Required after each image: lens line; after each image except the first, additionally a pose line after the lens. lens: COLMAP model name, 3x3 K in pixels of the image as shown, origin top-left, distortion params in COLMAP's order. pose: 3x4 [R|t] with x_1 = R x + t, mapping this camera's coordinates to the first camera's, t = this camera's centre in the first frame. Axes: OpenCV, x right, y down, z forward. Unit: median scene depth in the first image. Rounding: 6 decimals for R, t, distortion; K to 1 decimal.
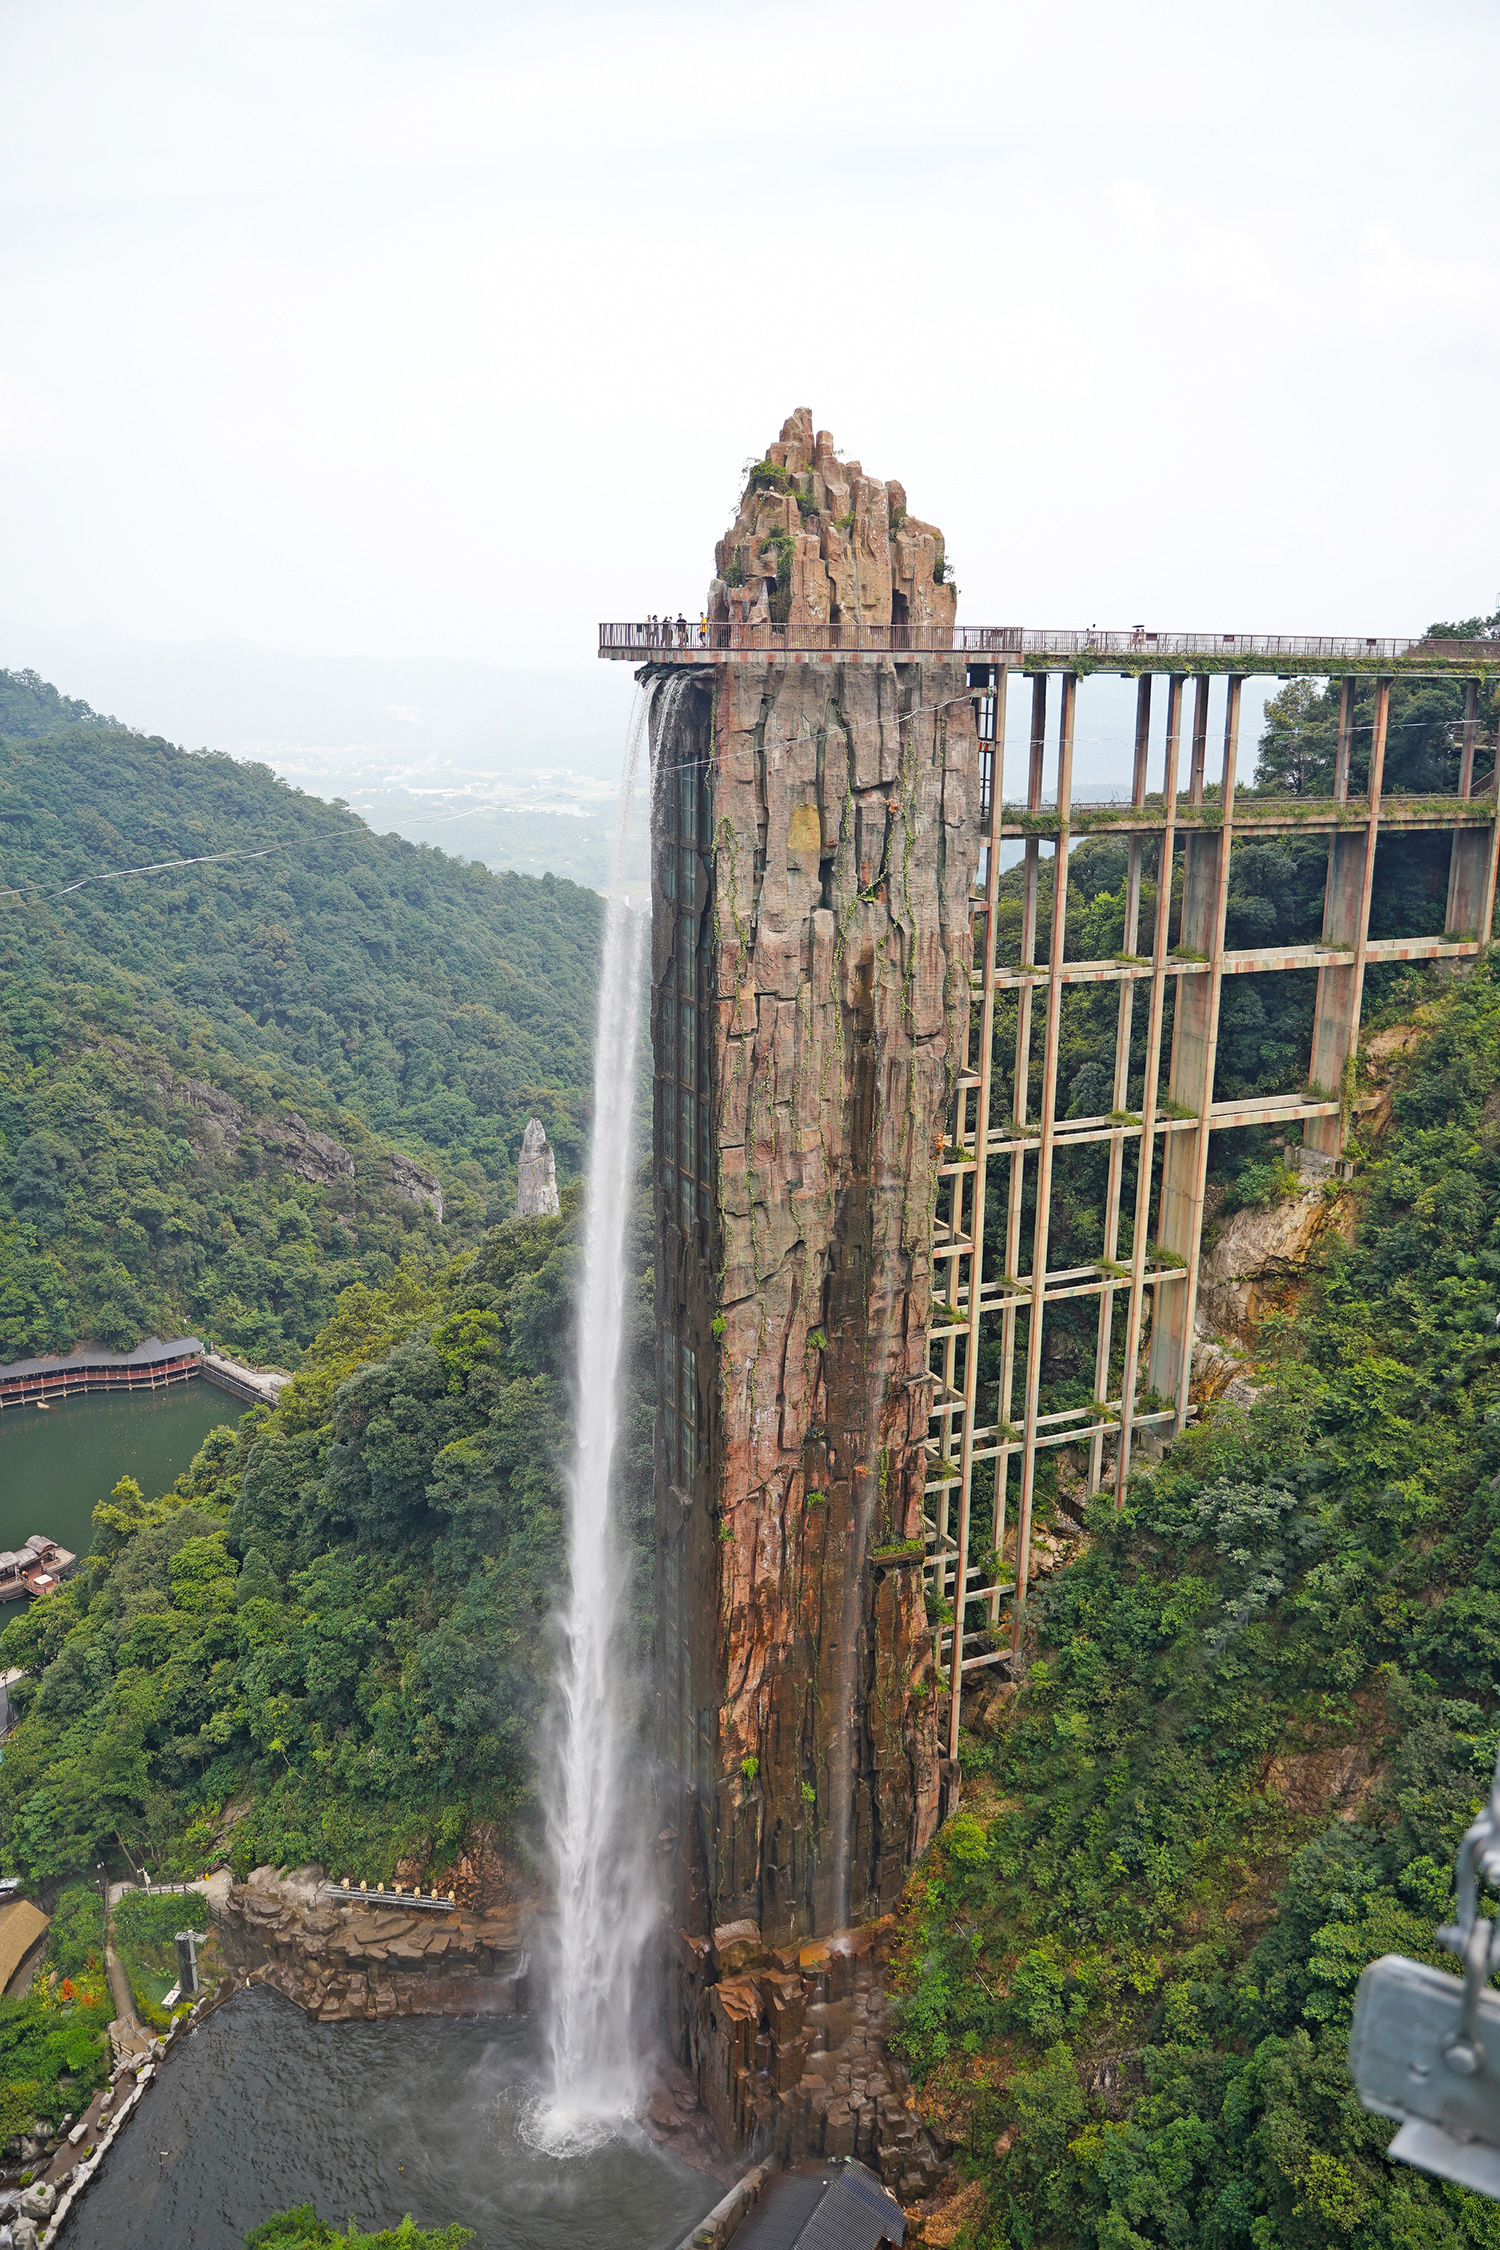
lens RADIAL K [[1827.7, 0, 750.0], [0, 1827.7, 1125.0], [0, 0, 1]] dist [-0.080294, 0.001732]
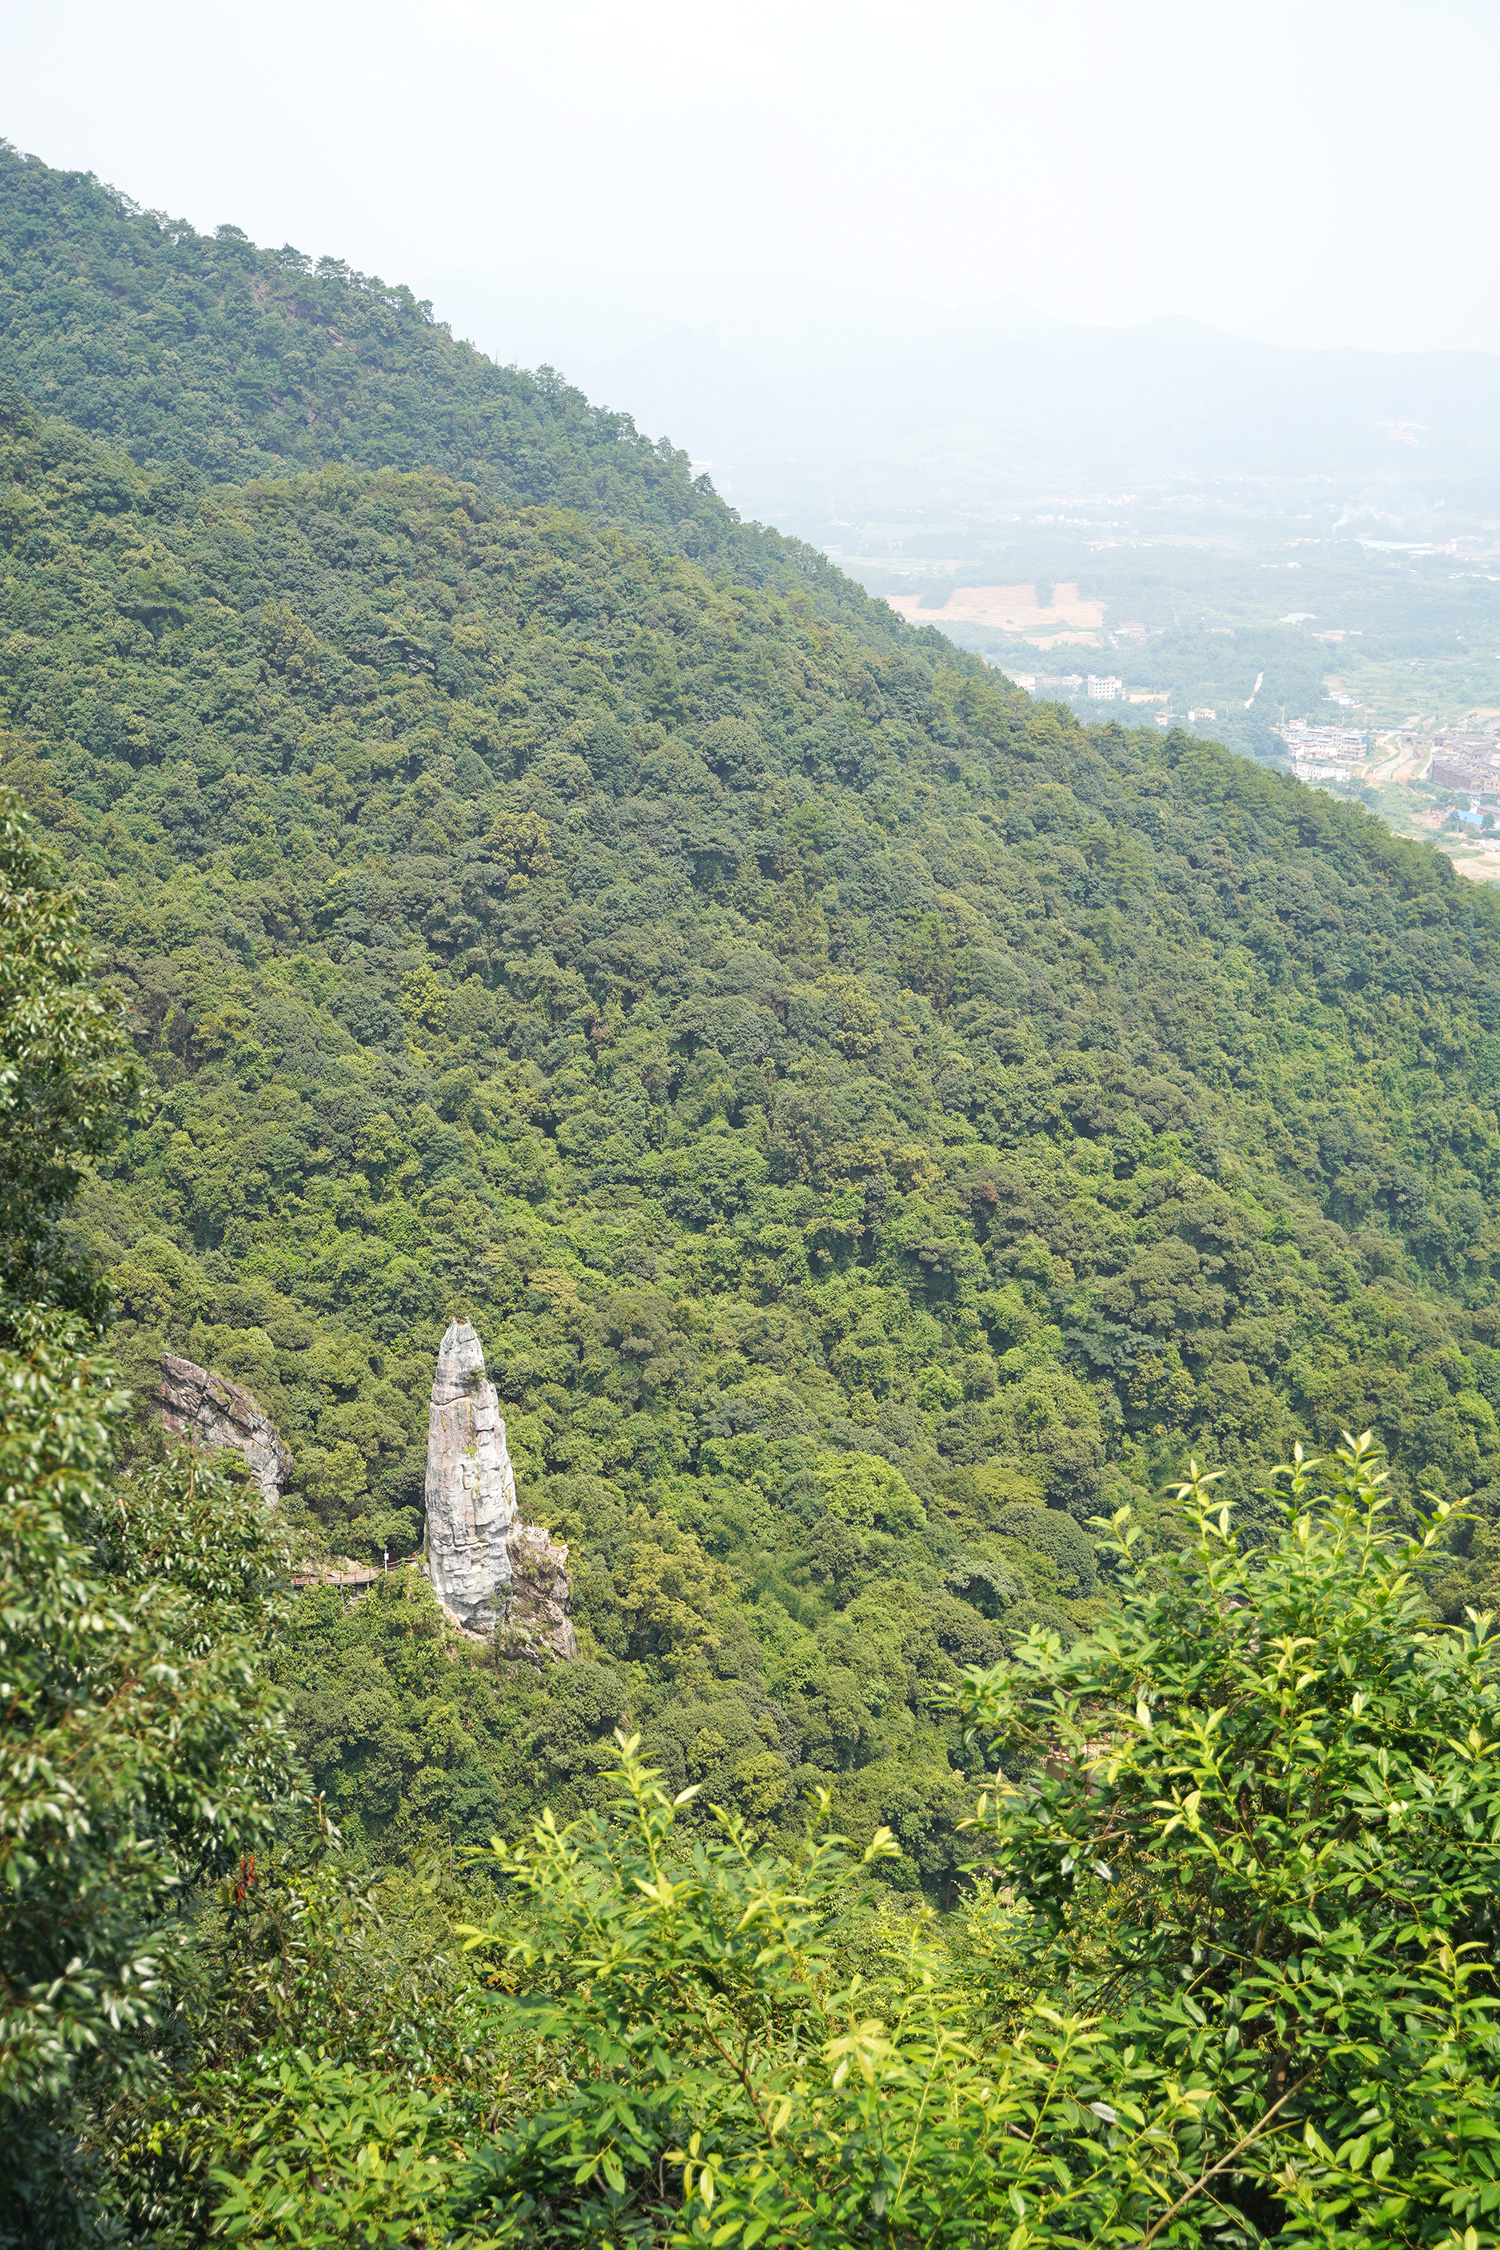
lens RADIAL K [[2425.9, 0, 750.0], [0, 2425.9, 1125.0], [0, 0, 1]] dist [-0.005875, 0.004676]
pose [[0.902762, 0.131303, -0.409610, 0.148119], [-0.108034, 0.990959, 0.079558, -0.080047], [0.416353, -0.027570, 0.908785, 0.299441]]
